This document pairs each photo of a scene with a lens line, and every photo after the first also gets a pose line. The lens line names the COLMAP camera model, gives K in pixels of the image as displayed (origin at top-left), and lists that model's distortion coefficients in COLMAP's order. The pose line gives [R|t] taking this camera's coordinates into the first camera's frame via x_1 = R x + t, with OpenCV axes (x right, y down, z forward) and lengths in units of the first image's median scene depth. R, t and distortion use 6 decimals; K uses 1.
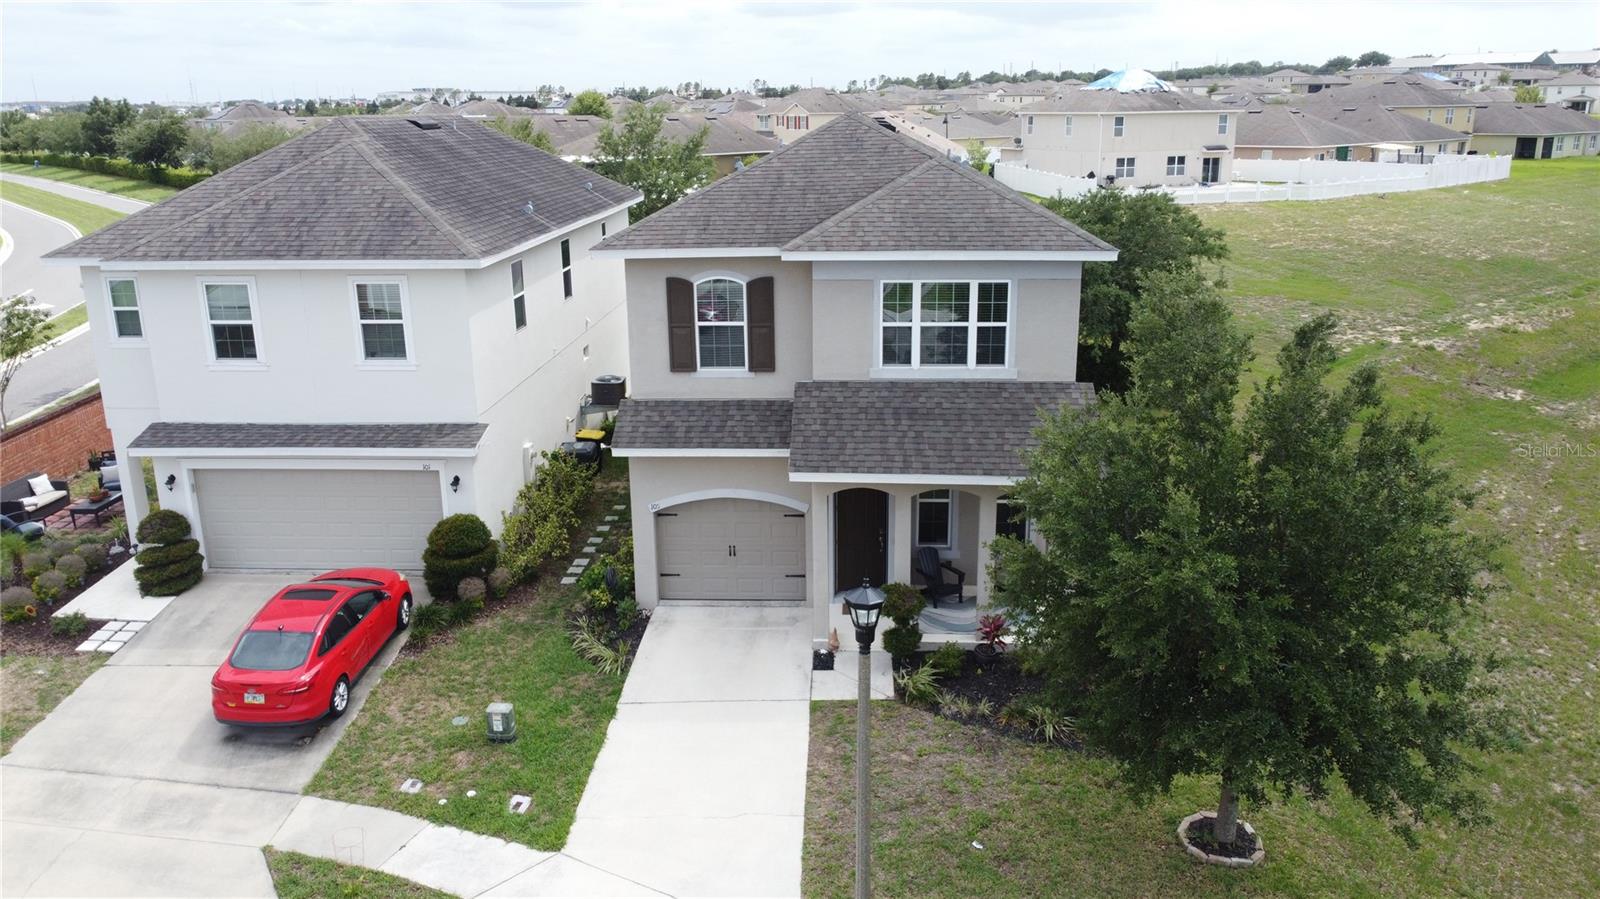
lens RADIAL K [[1210.5, 0, 799.6], [0, 1210.5, 454.9], [0, 0, 1]] dist [0.004784, -0.011353]
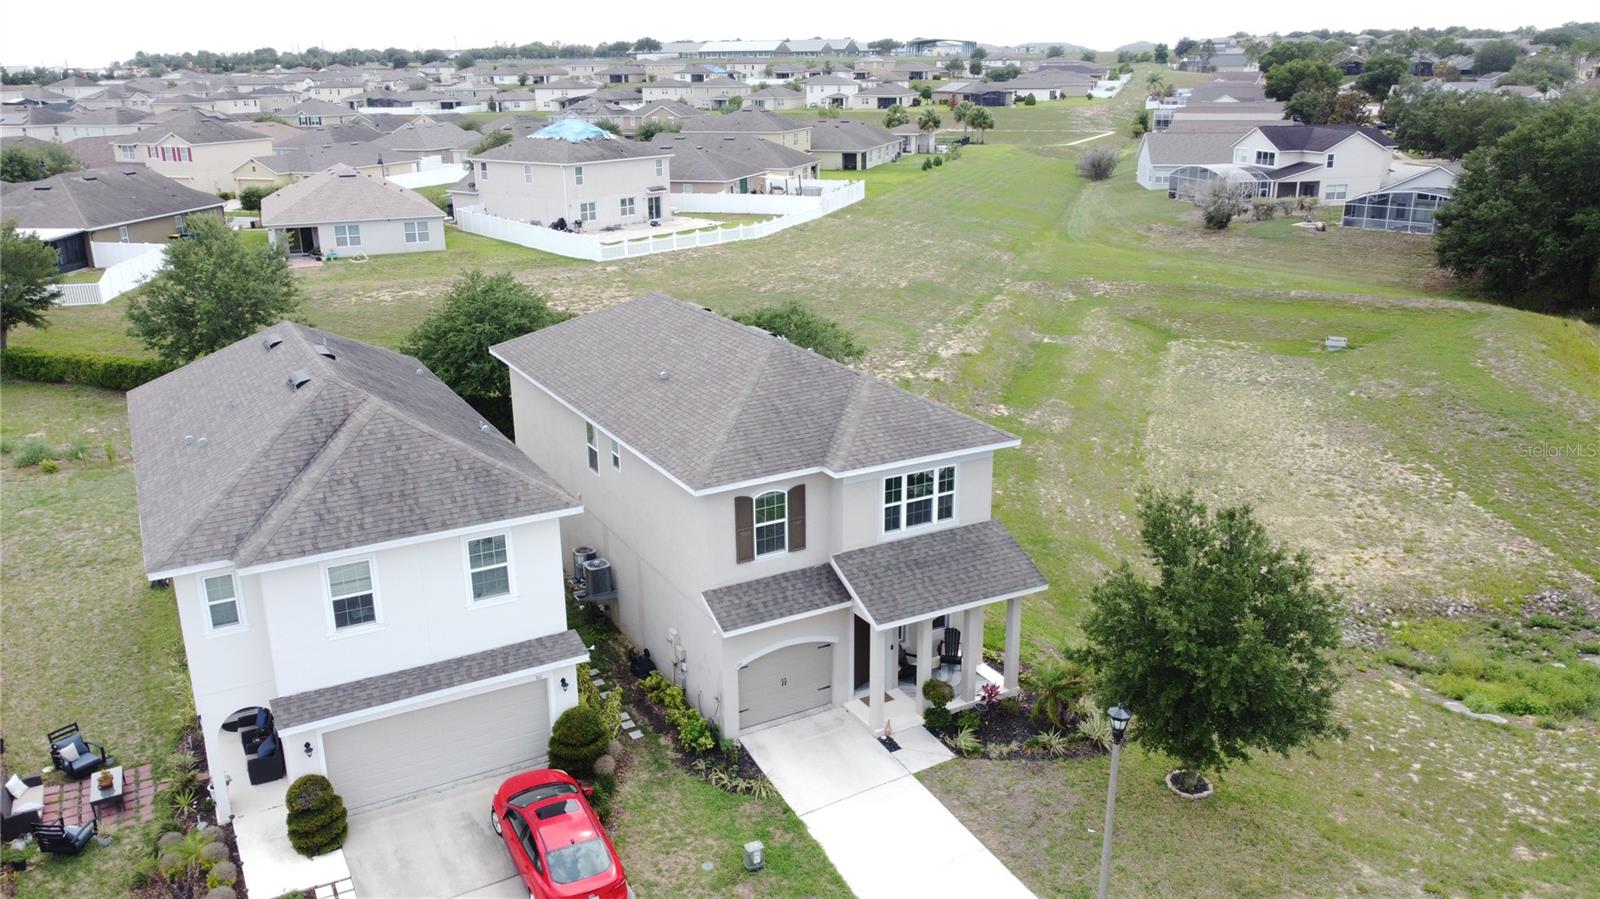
lens RADIAL K [[1210.5, 0, 799.6], [0, 1210.5, 454.9], [0, 0, 1]] dist [0.004784, -0.011353]
pose [[0.846649, -0.159024, 0.507836, -0.720117], [0.146957, 0.987065, 0.064088, -0.267768], [-0.511458, 0.020370, 0.859067, -0.184364]]
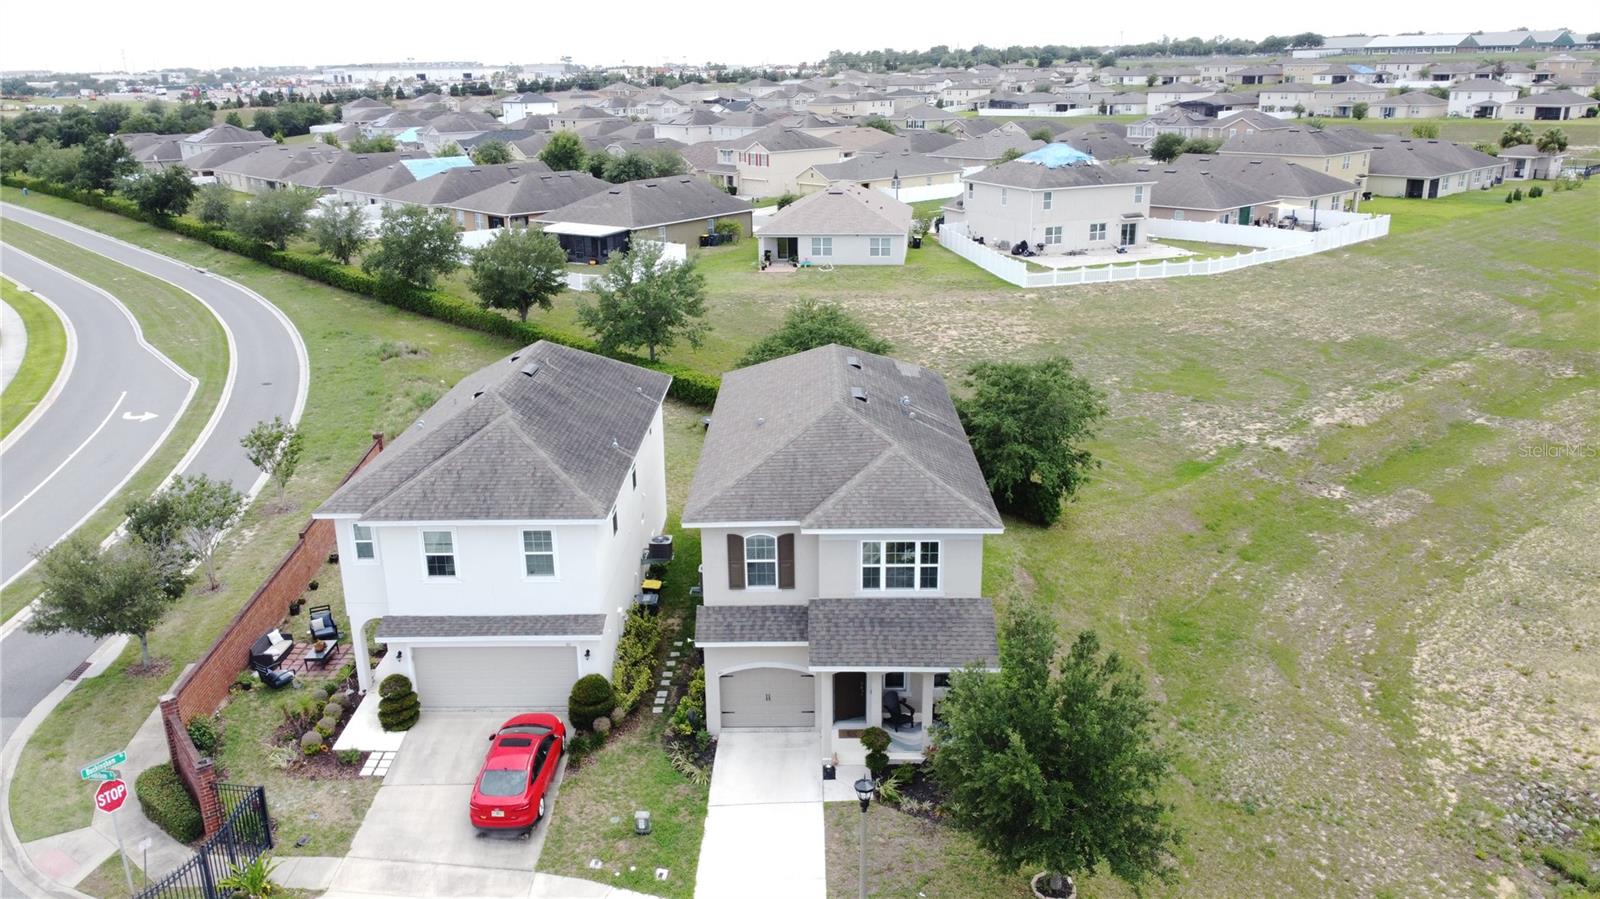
lens RADIAL K [[1210.5, 0, 799.6], [0, 1210.5, 454.9], [0, 0, 1]] dist [0.004784, -0.011353]
pose [[0.999157, -0.015021, 0.038194, -0.073461], [0.013900, 0.999470, 0.029448, -0.296931], [-0.038617, -0.028893, 0.998836, -0.598777]]
